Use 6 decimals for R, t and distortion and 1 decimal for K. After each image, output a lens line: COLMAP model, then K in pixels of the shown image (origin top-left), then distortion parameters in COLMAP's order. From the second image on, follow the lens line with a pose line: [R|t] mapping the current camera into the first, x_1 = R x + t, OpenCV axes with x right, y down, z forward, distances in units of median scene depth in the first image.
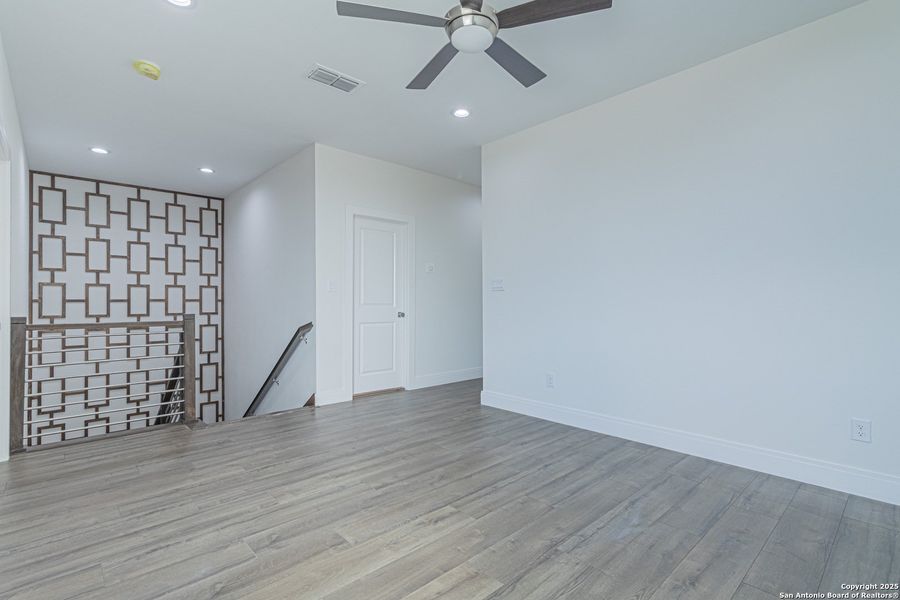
lens RADIAL K [[426.2, 0, 458.8], [0, 426.2, 300.2], [0, 0, 1]] dist [0.004126, 0.000495]
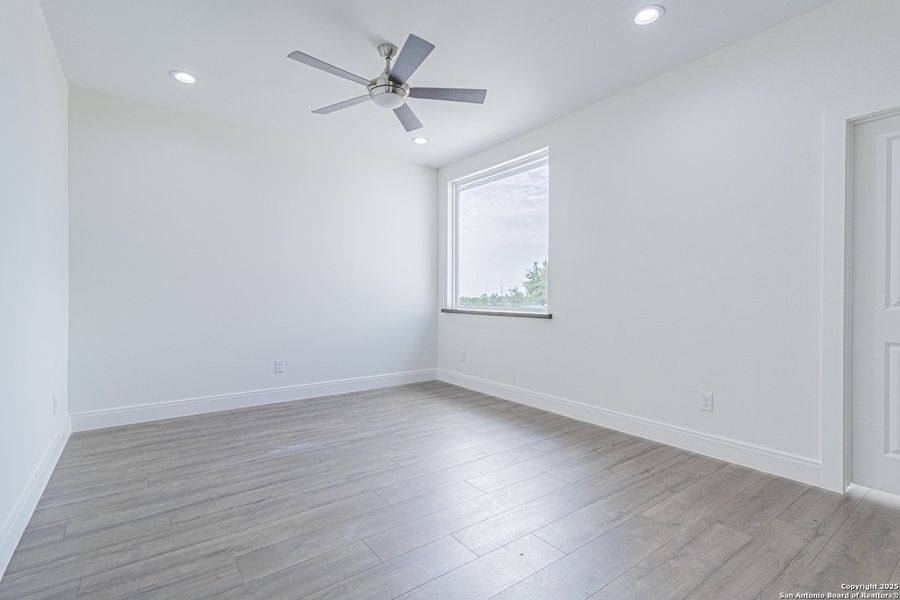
lens RADIAL K [[419.3, 0, 438.8], [0, 419.3, 299.0], [0, 0, 1]] dist [0.000894, -0.000008]
pose [[-0.988331, -0.000339, 0.152318, -0.241726], [-0.000069, 0.999998, 0.001783, 0.009501], [-0.152319, 0.001752, -0.988330, 1.698232]]
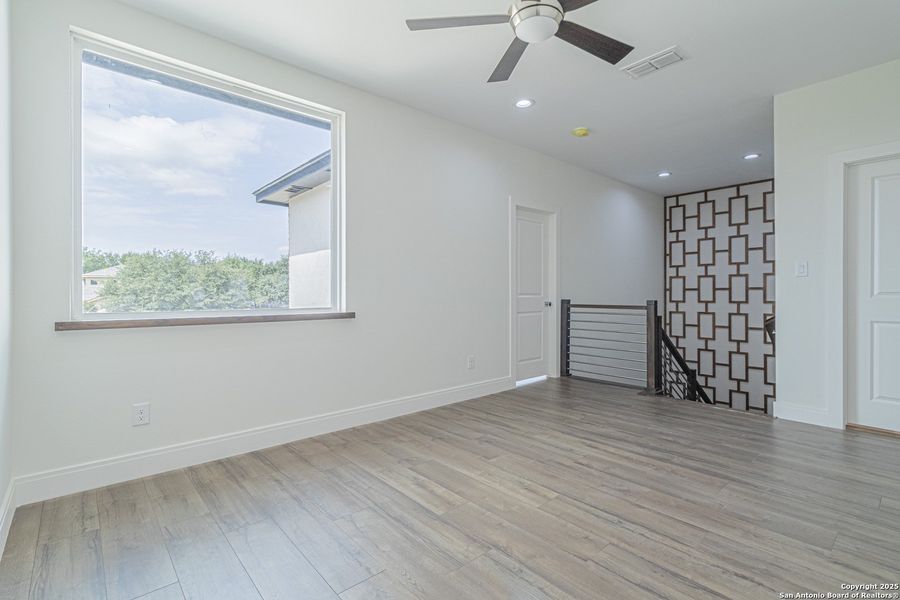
lens RADIAL K [[429.1, 0, 448.9], [0, 429.1, 294.8], [0, 0, 1]] dist [0.002161, 0.000155]
pose [[-0.045169, 0.007879, -0.998948, 0.785137], [0.009048, 0.999931, 0.007477, 0.002231], [0.998938, -0.008701, -0.045237, 0.626499]]
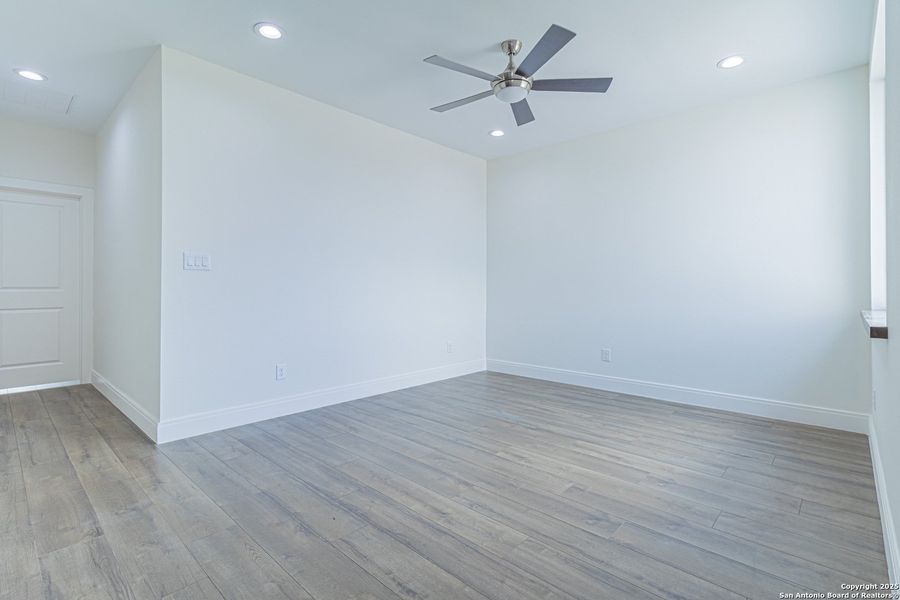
lens RADIAL K [[411.6, 0, 454.5], [0, 411.6, 282.3], [0, 0, 1]] dist [0.000163, 0.000138]
pose [[-0.057188, 0.013137, 0.998277, -0.935673], [-0.004671, 0.999899, -0.013426, 0.010063], [-0.998353, -0.005430, -0.057121, 0.936703]]
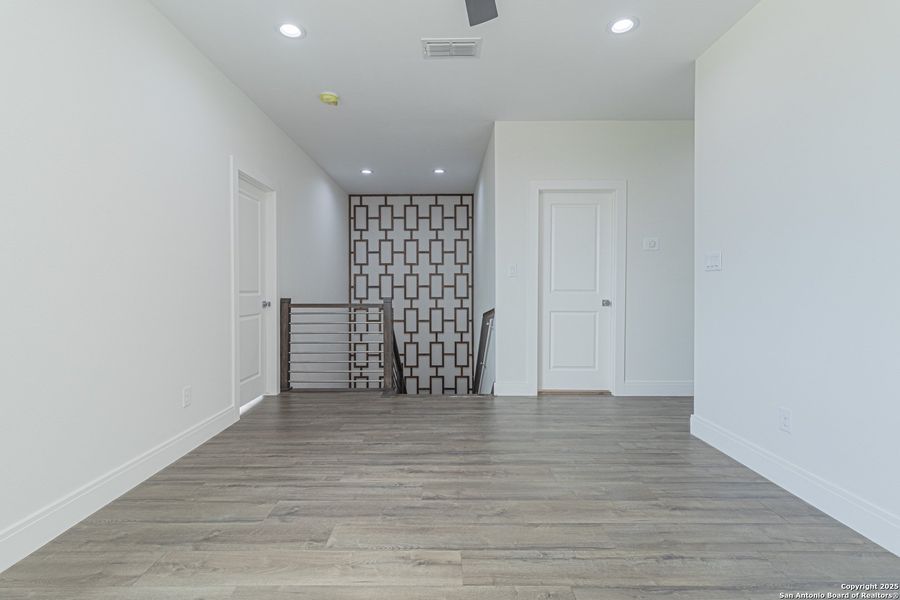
lens RADIAL K [[429.1, 0, 448.9], [0, 429.1, 294.8], [0, 0, 1]] dist [0.002161, 0.000155]
pose [[0.725376, 0.011748, -0.688252, 0.390264], [0.002660, 0.999799, 0.019870, 0.000419], [0.688347, -0.016244, 0.725199, 0.339886]]
